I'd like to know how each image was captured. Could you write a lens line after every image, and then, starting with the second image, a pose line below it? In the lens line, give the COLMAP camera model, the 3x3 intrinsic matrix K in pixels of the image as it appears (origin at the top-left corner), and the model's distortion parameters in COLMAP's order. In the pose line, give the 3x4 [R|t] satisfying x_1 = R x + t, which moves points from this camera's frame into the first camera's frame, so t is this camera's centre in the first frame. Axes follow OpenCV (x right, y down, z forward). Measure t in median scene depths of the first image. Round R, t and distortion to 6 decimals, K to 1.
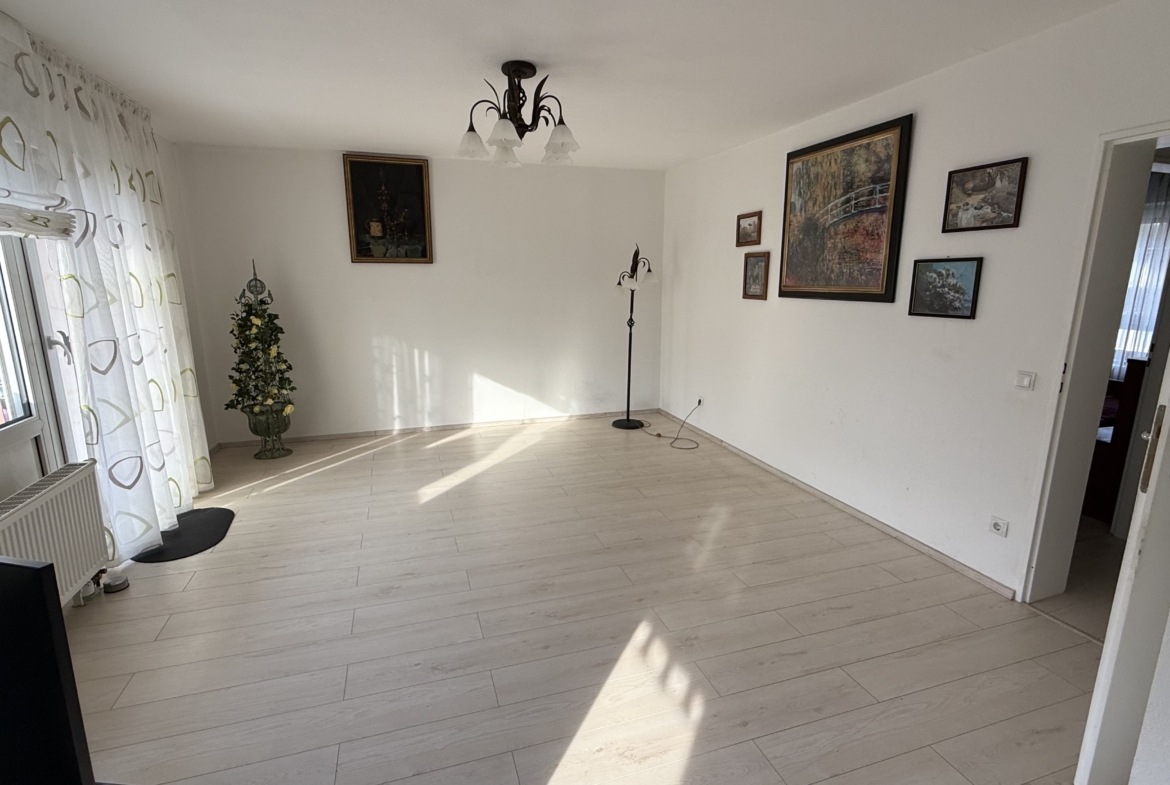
lens RADIAL K [[550.6, 0, 585.0], [0, 550.6, 392.5], [0, 0, 1]] dist [0.001312, -0.000121]
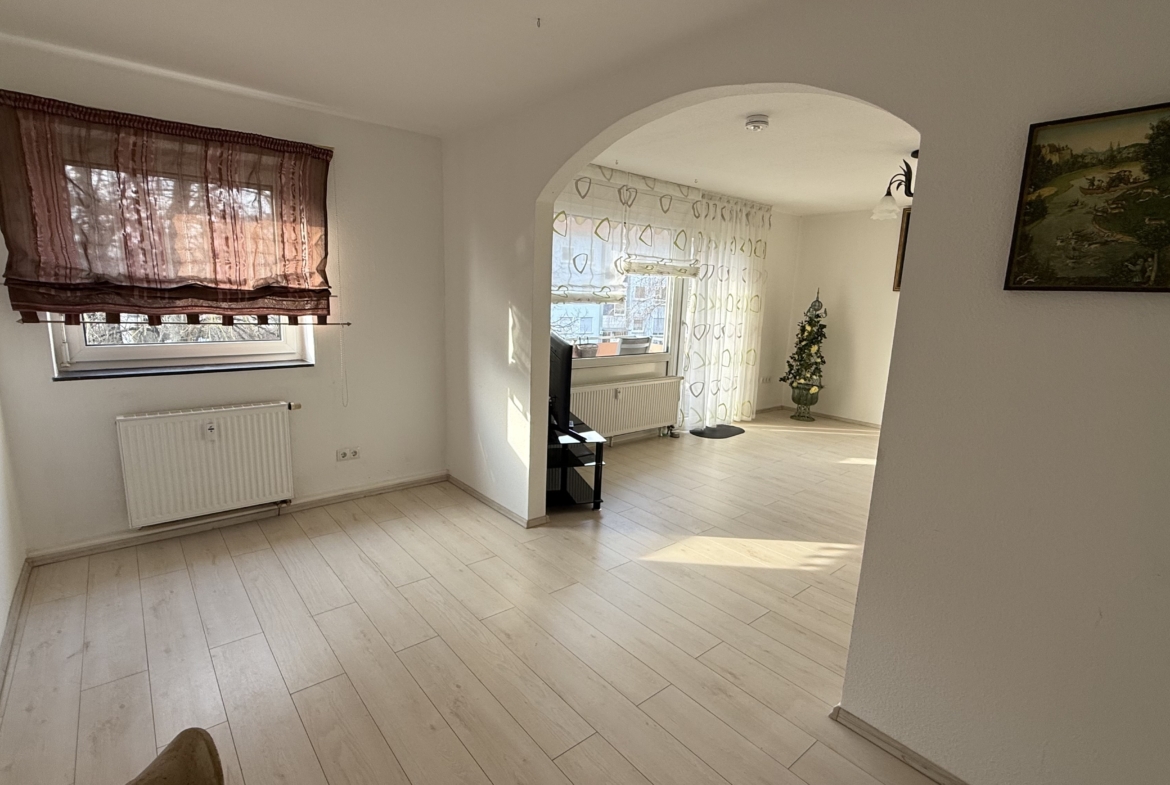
lens RADIAL K [[550.6, 0, 585.0], [0, 550.6, 392.5], [0, 0, 1]] dist [0.001312, -0.000121]
pose [[0.374866, 0.179687, -0.909499, 0.578783], [-0.225508, 0.969245, 0.098544, 0.032190], [0.899234, 0.168159, 0.403858, -0.135374]]
